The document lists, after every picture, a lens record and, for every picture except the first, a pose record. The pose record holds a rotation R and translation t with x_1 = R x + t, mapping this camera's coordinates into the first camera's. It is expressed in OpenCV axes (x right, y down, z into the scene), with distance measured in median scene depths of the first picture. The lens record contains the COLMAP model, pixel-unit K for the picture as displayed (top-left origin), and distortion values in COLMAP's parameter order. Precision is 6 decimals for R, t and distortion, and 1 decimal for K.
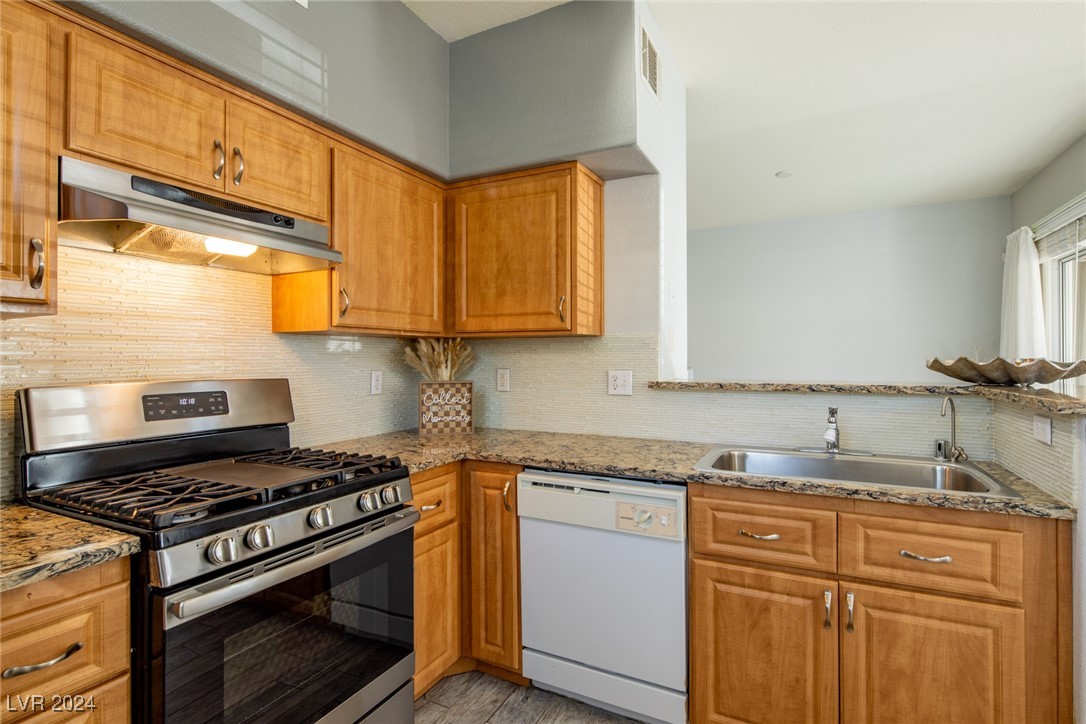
lens RADIAL K [[532.4, 0, 545.8], [0, 532.4, 358.7], [0, 0, 1]] dist [0.001228, -0.002724]
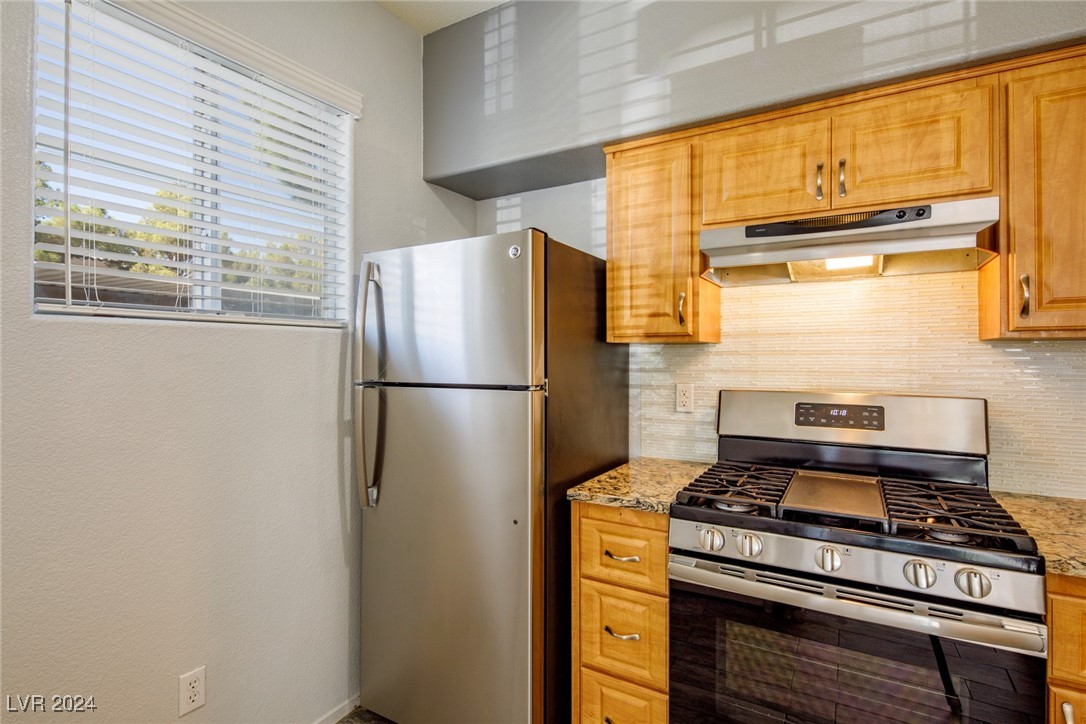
lens RADIAL K [[528.9, 0, 545.7], [0, 528.9, 355.8], [0, 0, 1]] dist [-0.002844, 0.000126]
pose [[-0.058296, 0.004913, -0.998287, 0.427006], [-0.000315, 0.999988, 0.004939, -0.038703], [0.998299, 0.000602, -0.058294, 0.516339]]
